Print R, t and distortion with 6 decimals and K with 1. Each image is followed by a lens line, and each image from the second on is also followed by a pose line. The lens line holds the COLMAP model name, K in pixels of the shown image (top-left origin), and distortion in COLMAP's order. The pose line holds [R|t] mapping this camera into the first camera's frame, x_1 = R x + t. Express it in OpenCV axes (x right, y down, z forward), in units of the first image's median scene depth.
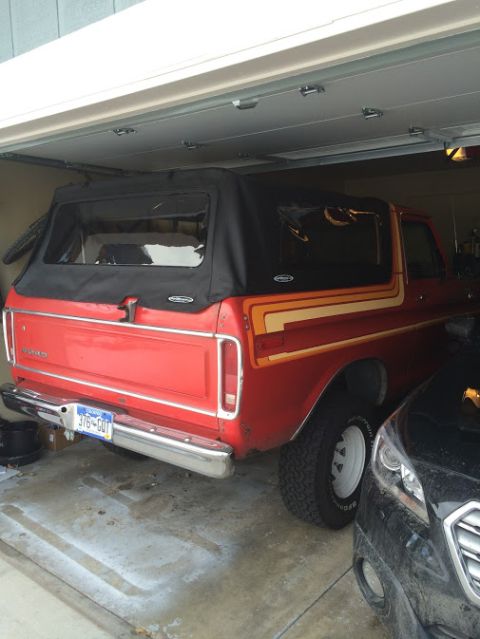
lens RADIAL K [[541.7, 0, 258.5], [0, 541.7, 318.8], [0, 0, 1]] dist [0.013526, 0.009021]
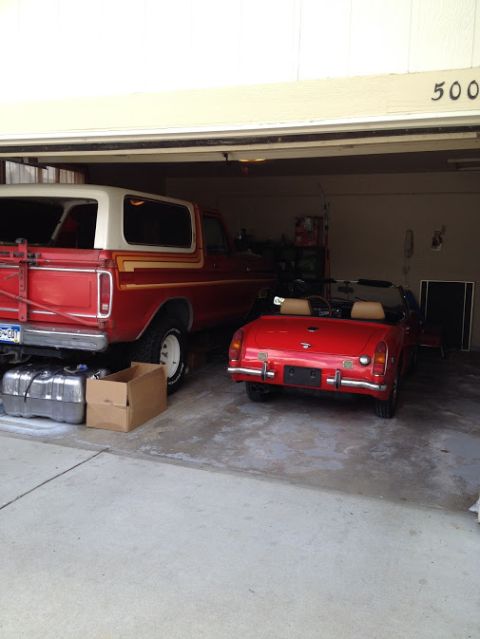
lens RADIAL K [[594.3, 0, 242.6], [0, 594.3, 317.9], [0, 0, 1]] dist [0.111420, -0.229175]
pose [[0.953618, 0.000161, 0.301019, -0.206832], [0.004930, 0.999857, -0.016152, 0.212285], [-0.300978, 0.016886, 0.953481, -0.981780]]
